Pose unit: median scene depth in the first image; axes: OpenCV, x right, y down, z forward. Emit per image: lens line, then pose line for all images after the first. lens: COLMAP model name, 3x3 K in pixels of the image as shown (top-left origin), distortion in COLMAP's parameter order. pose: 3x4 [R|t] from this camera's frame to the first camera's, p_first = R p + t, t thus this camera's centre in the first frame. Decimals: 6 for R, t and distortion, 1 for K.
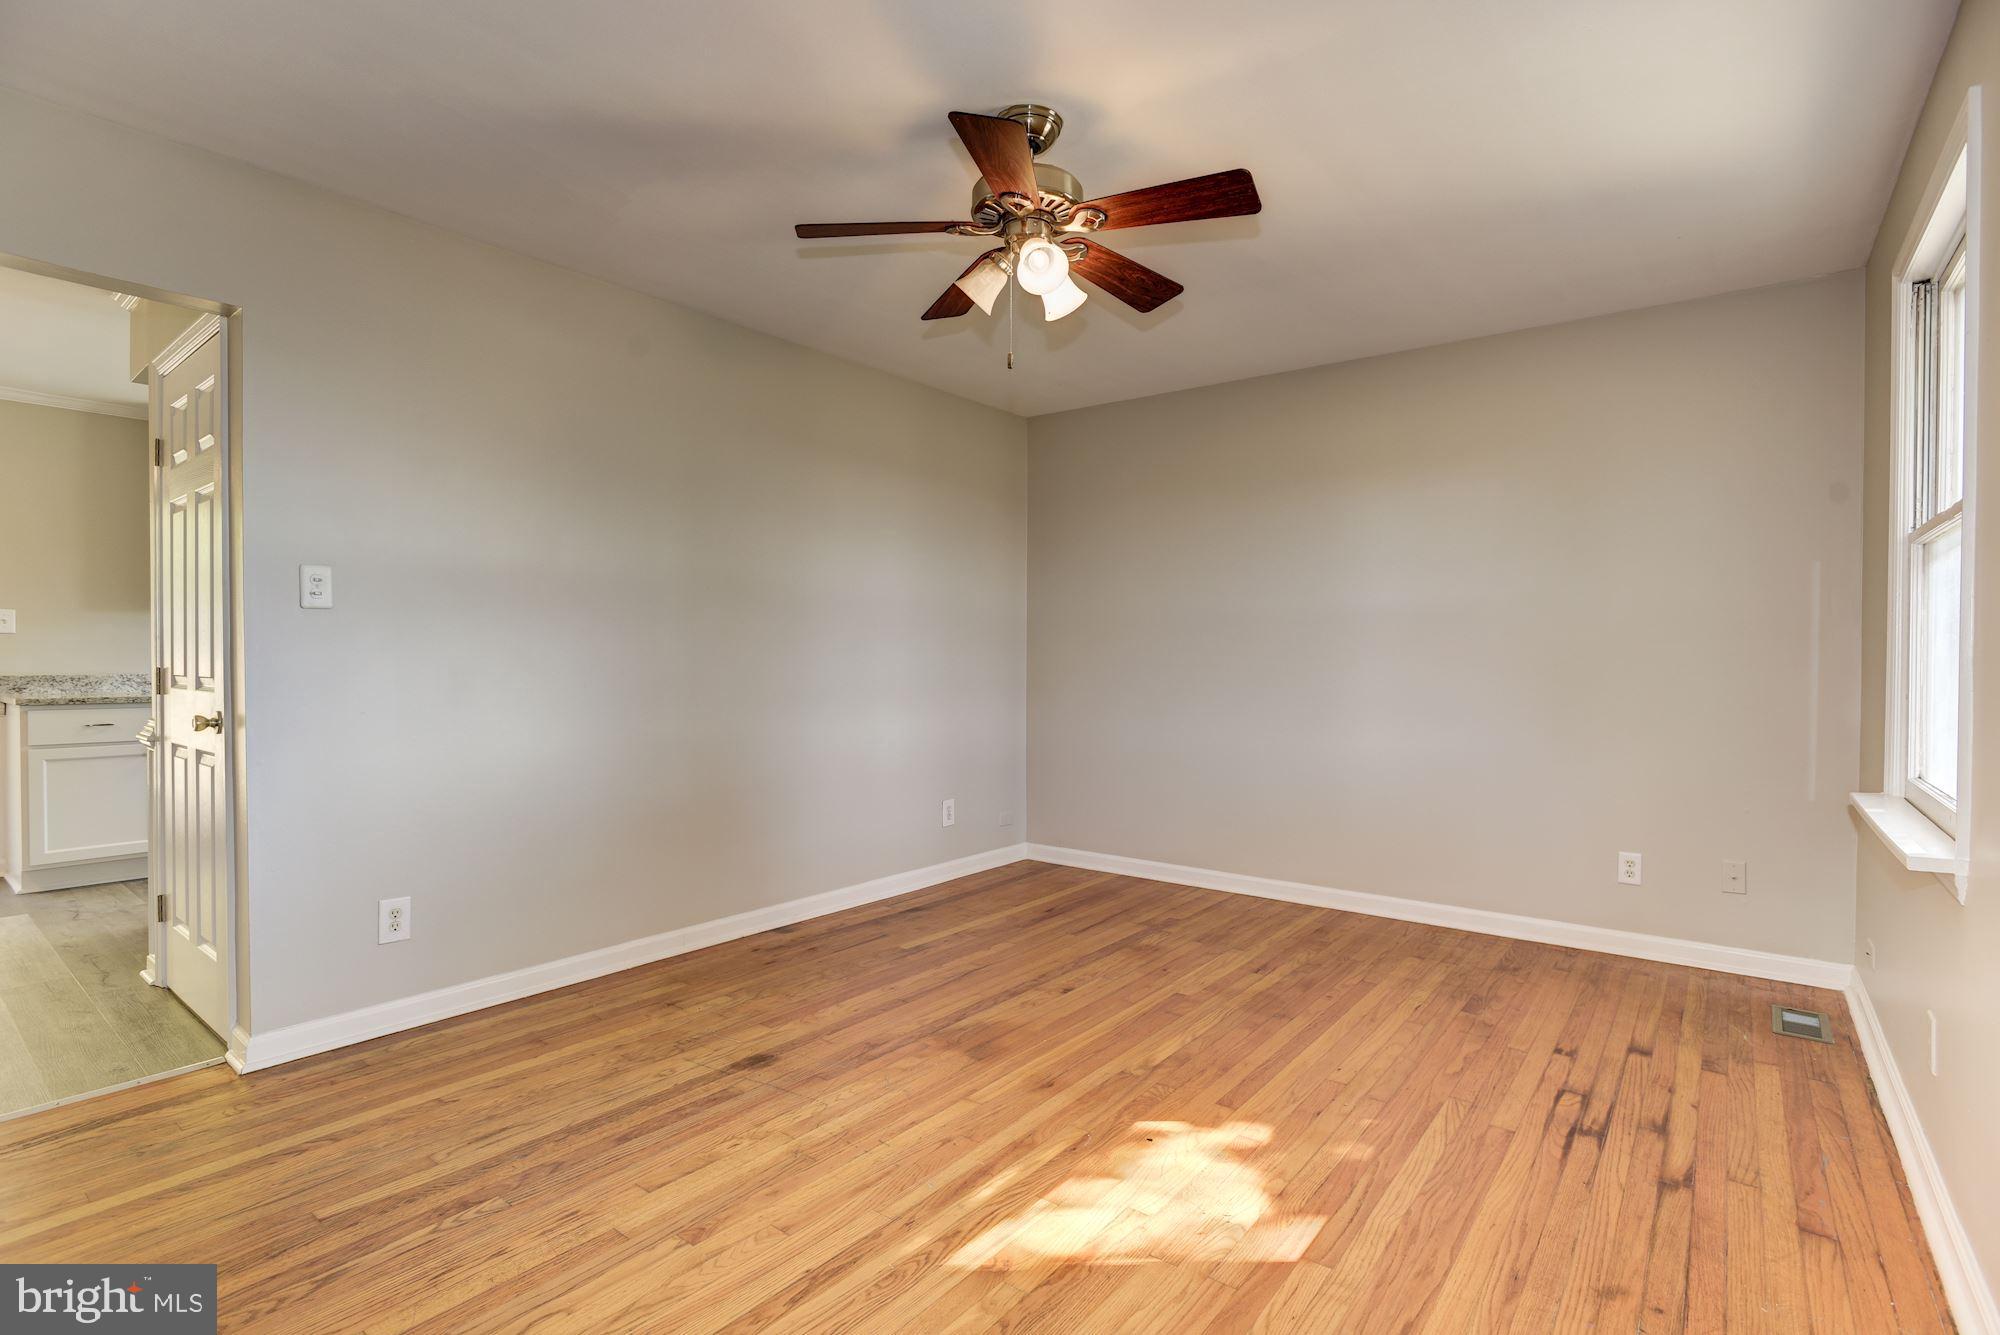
lens RADIAL K [[954.3, 0, 990.9], [0, 954.3, 671.4], [0, 0, 1]] dist [-0.038782, 0.010682]
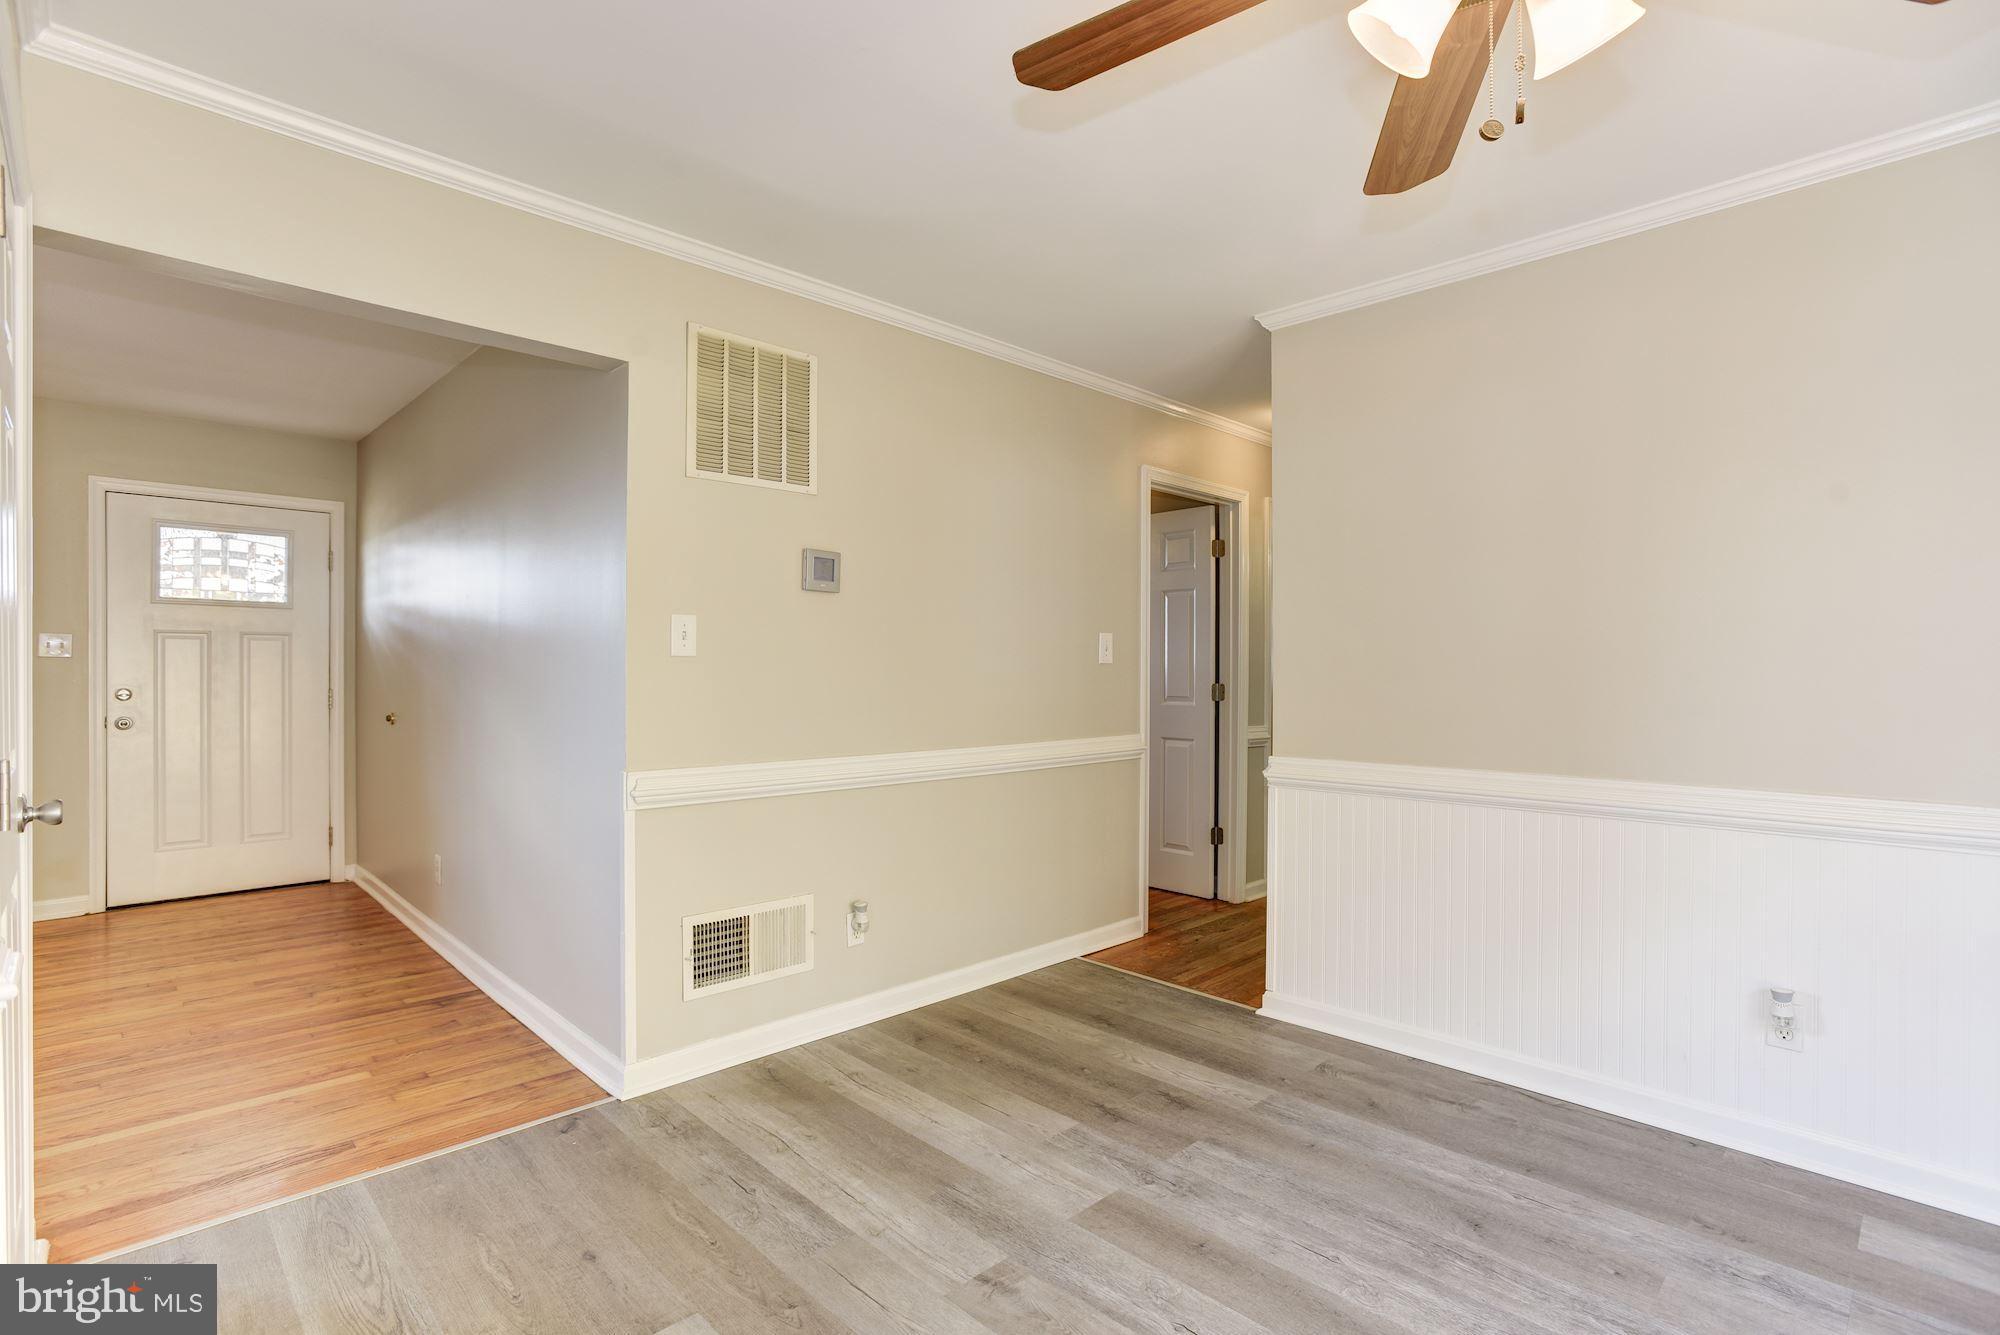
lens RADIAL K [[954.3, 0, 995.2], [0, 954.3, 670.6], [0, 0, 1]] dist [-0.038782, 0.010682]
pose [[-0.991735, -0.006694, 0.128125, -1.600788], [-0.003992, 0.999764, 0.021336, -0.060784], [-0.128237, 0.020648, -0.991529, 1.567154]]
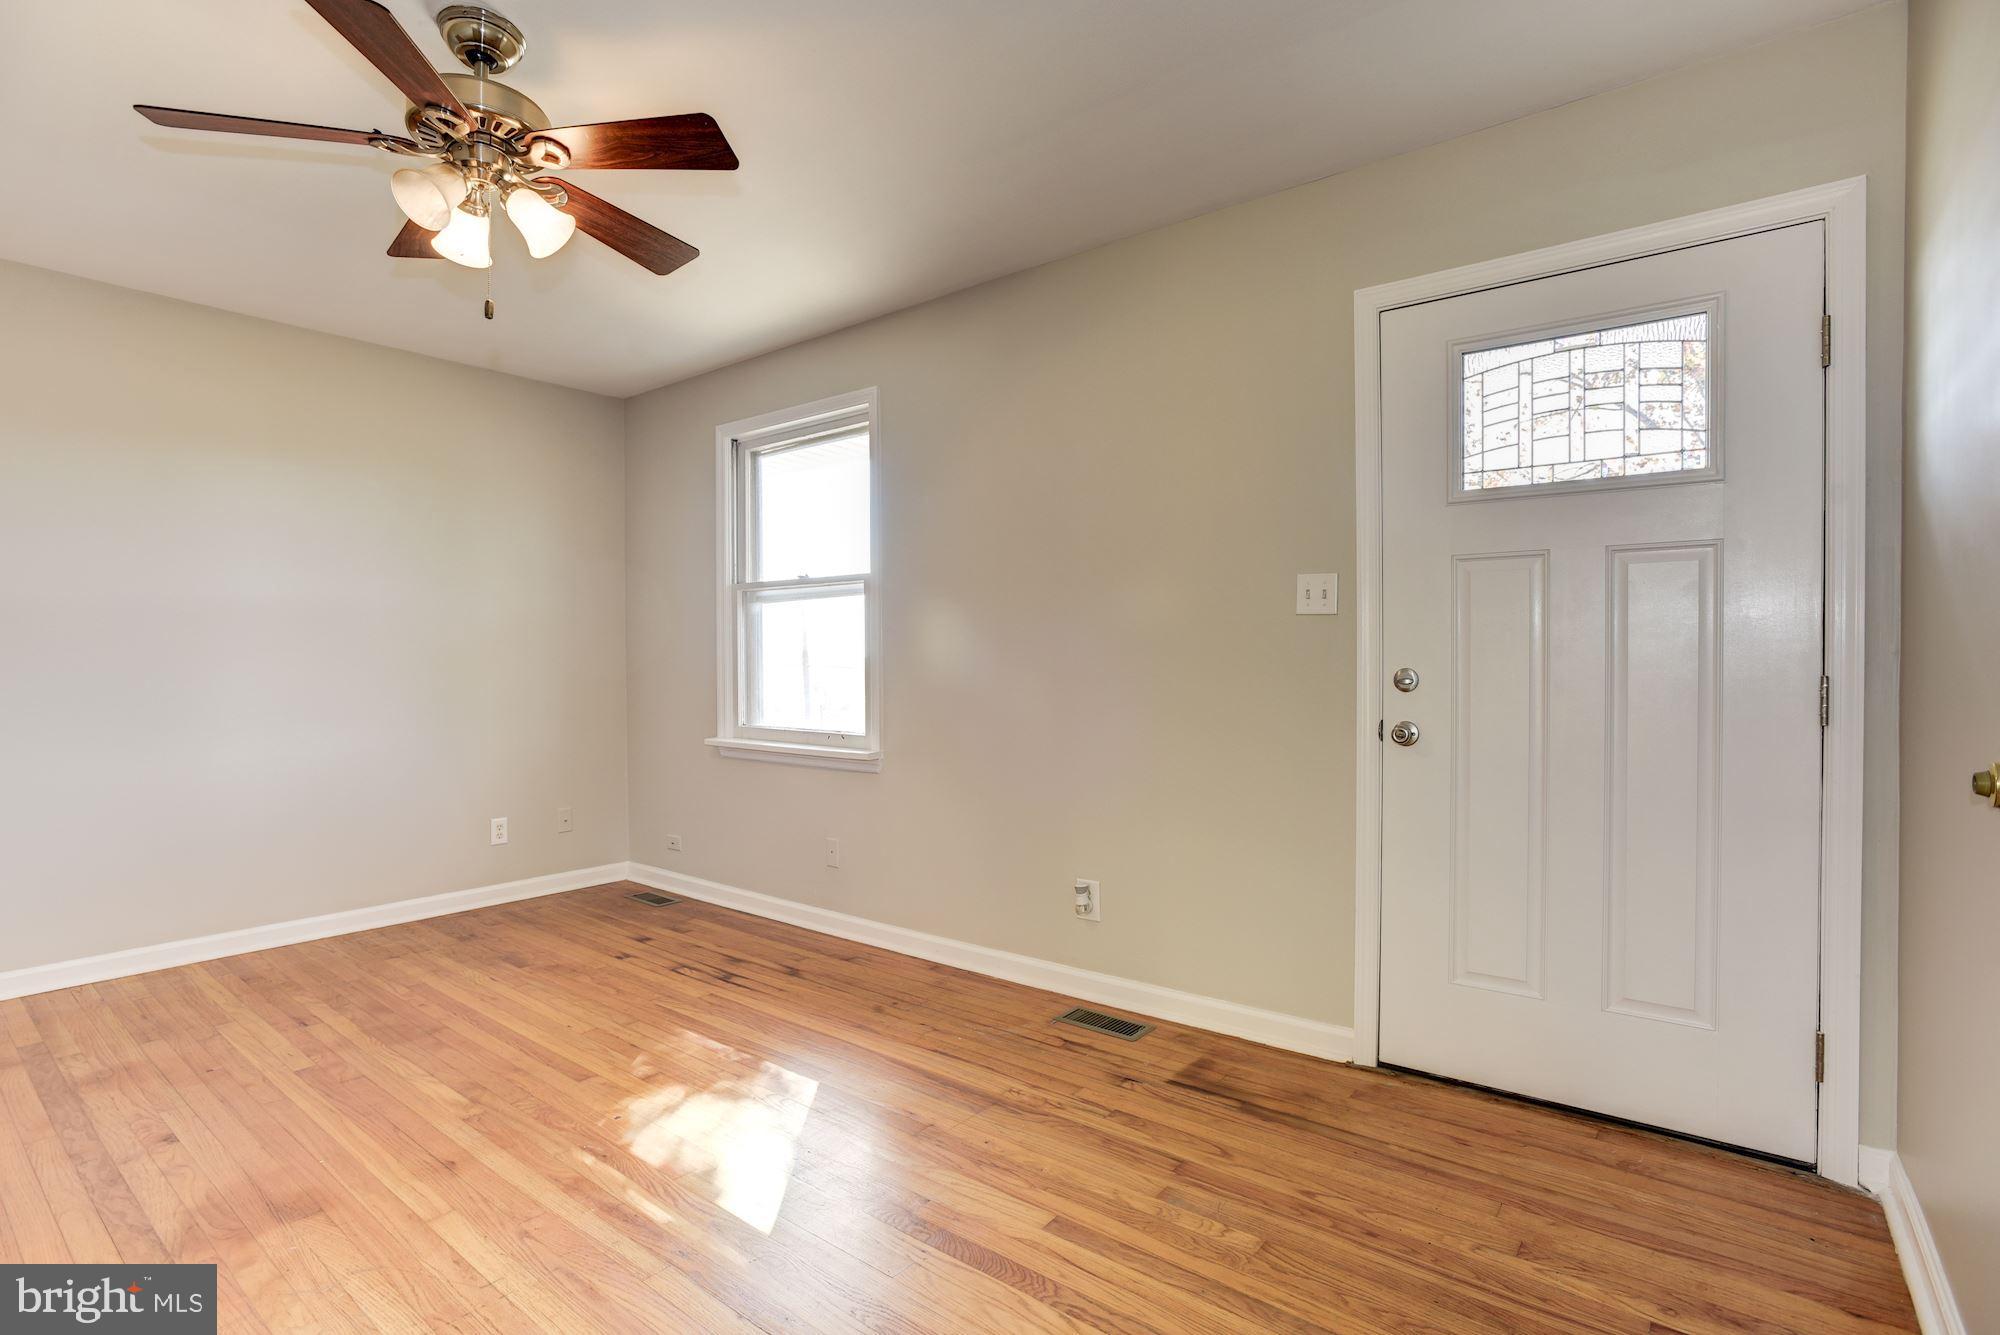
lens RADIAL K [[954.3, 0, 996.3], [0, 954.3, 668.5], [0, 0, 1]] dist [-0.038782, 0.010682]
pose [[-0.007393, -0.011688, 0.999904, -0.722075], [0.019190, 0.999746, 0.011828, -0.003358], [-0.999789, 0.019276, -0.007166, 0.482937]]
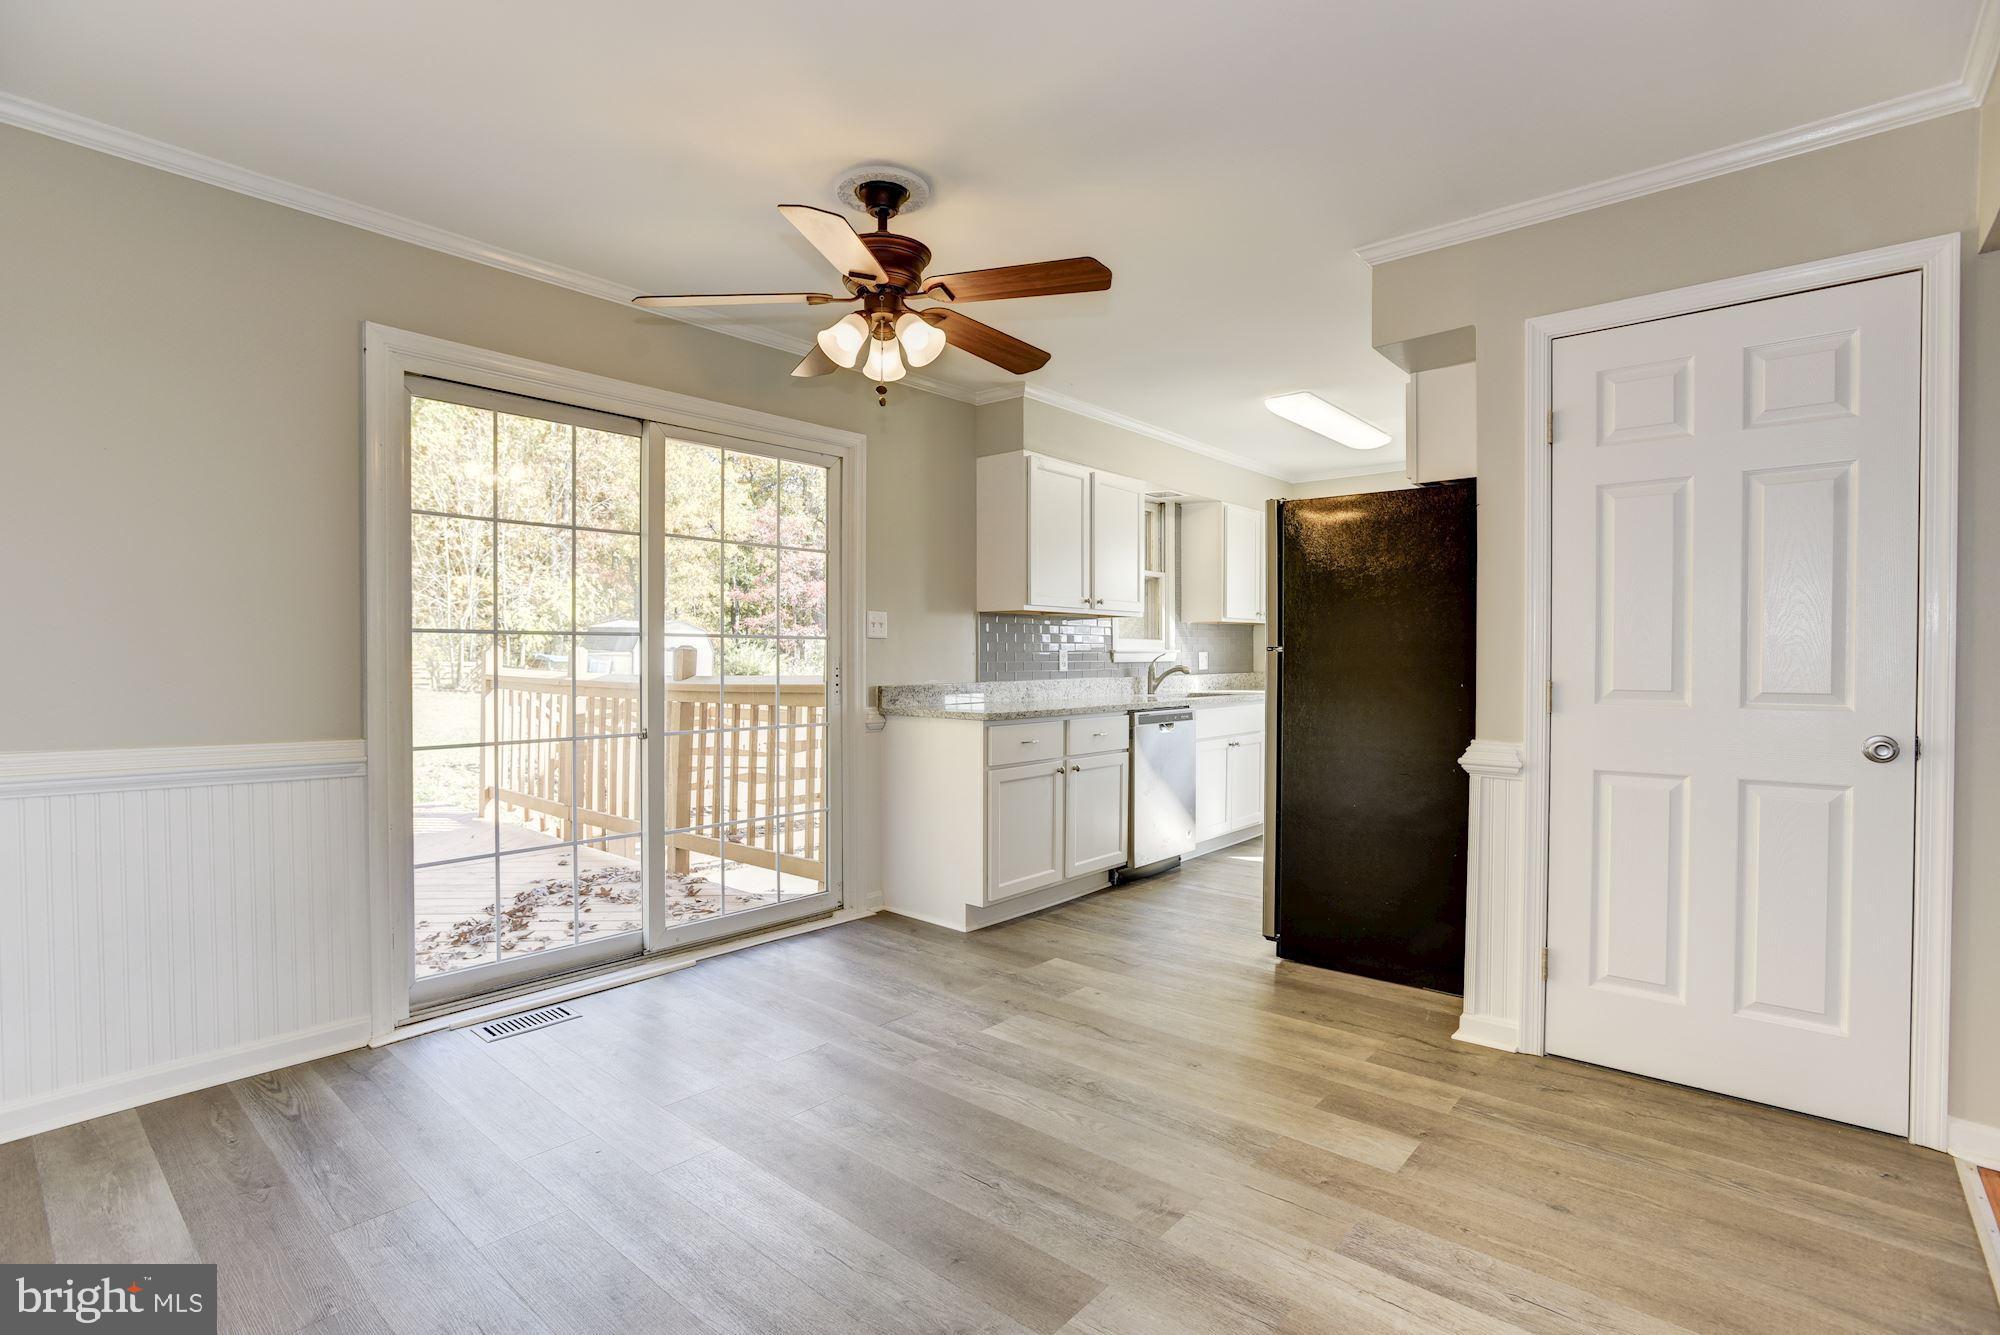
lens RADIAL K [[954.3, 0, 1004.2], [0, 954.3, 668.5], [0, 0, 1]] dist [-0.038782, 0.010682]
pose [[0.999385, -0.001098, -0.035059, -1.611908], [0.001018, 0.999997, -0.002310, -0.016066], [0.035061, 0.002273, 0.999383, 0.131958]]
